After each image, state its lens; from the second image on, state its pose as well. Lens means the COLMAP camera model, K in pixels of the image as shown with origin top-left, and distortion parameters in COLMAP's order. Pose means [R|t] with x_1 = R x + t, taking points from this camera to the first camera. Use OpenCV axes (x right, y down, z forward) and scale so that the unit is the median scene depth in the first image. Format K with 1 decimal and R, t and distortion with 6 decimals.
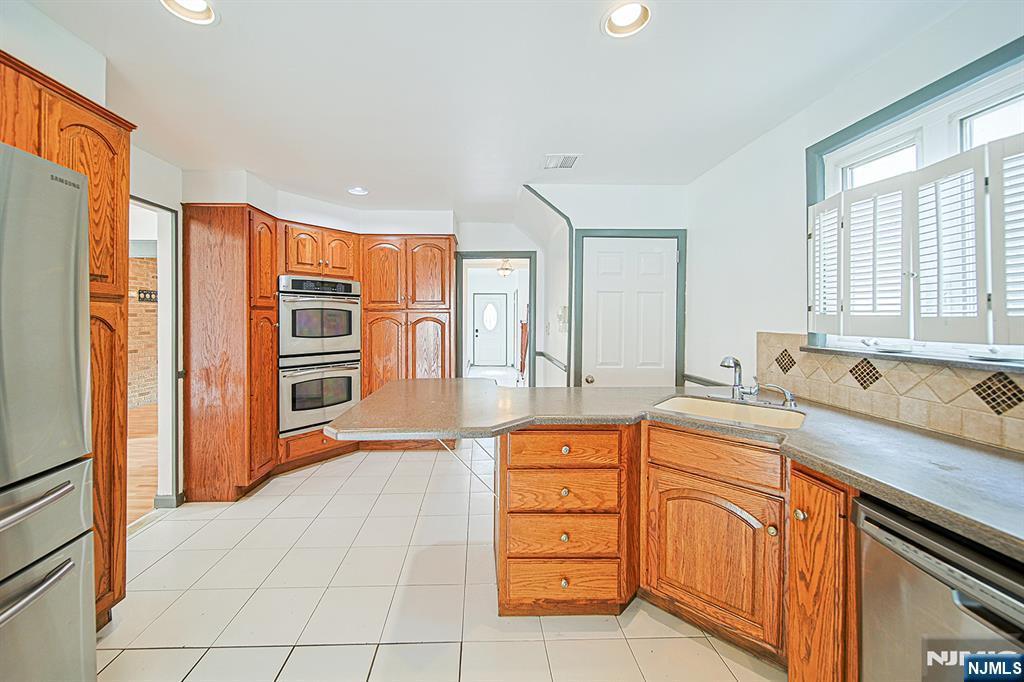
lens RADIAL K [[385.6, 0, 488.3], [0, 385.6, 321.4], [0, 0, 1]] dist [-0.002043, -0.000483]
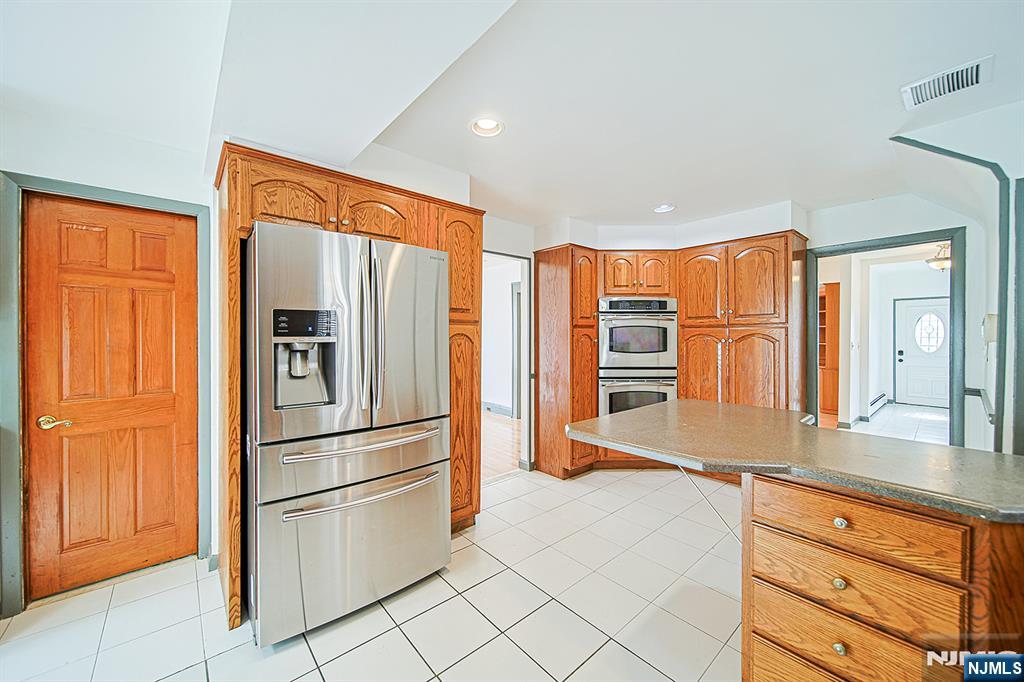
lens RADIAL K [[382.4, 0, 502.2], [0, 382.4, 337.1], [0, 0, 1]] dist [-0.000775, -0.000146]
pose [[0.631882, 0.002048, -0.775062, 0.241489], [-0.004424, 0.999990, -0.000965, 0.000549], [0.775052, 0.004038, 0.631884, 0.060408]]
